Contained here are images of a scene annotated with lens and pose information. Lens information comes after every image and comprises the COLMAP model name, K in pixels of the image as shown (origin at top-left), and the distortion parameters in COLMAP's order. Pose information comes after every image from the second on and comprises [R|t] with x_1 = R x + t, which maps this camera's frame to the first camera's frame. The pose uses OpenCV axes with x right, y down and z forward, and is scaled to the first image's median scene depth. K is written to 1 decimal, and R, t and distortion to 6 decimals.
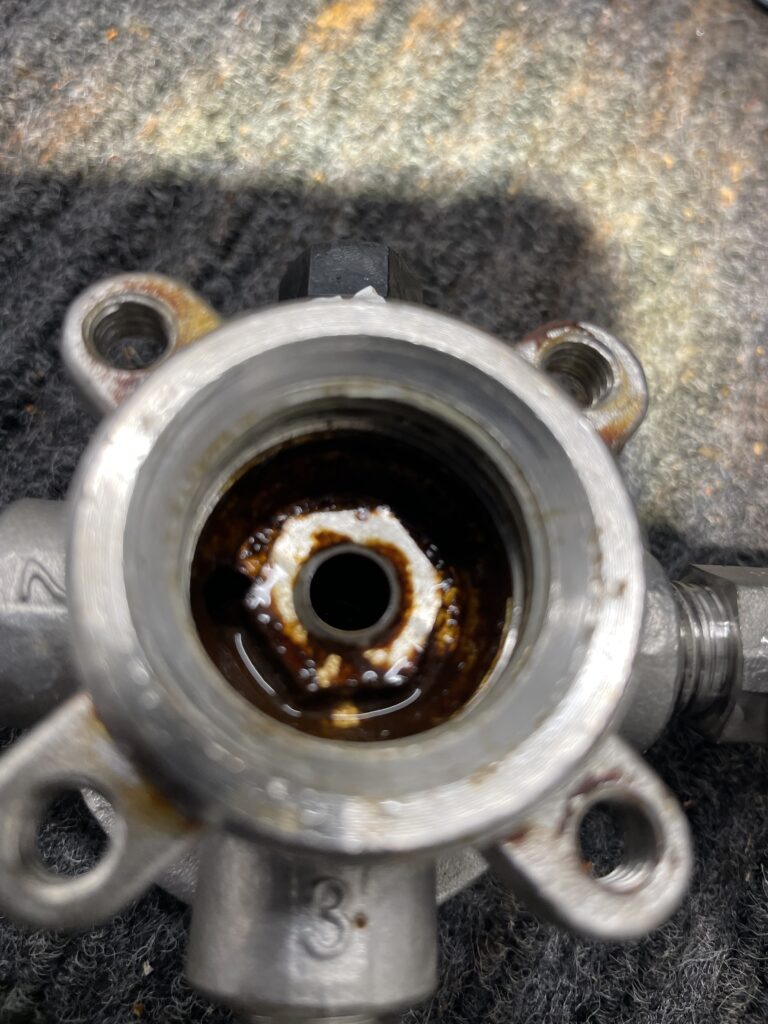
lens RADIAL K [[845.3, 0, 384.0], [0, 845.3, 512.0], [0, 0, 1]] dist [-0.003325, -0.081793]
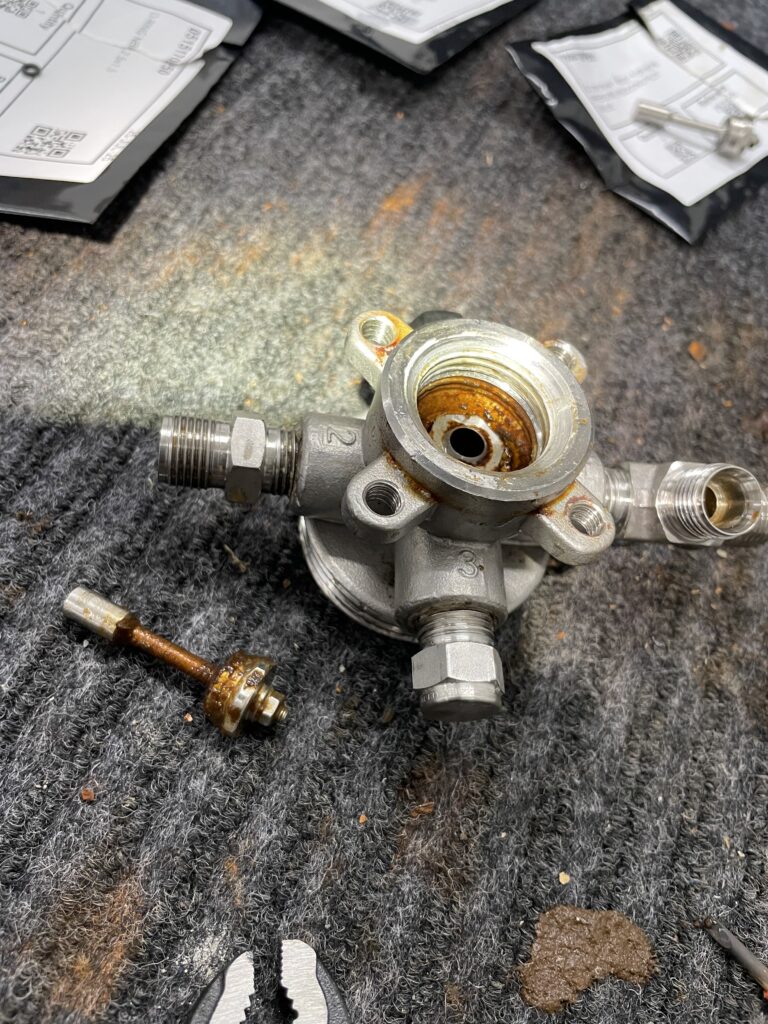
lens RADIAL K [[845.3, 0, 384.0], [0, 845.3, 512.0], [0, 0, 1]] dist [-0.003325, -0.081793]
pose [[0.994849, 0.012582, 0.100583, -0.254923], [0.004808, 0.985294, -0.170798, 0.346381], [-0.101253, 0.170402, 0.980159, -0.627624]]
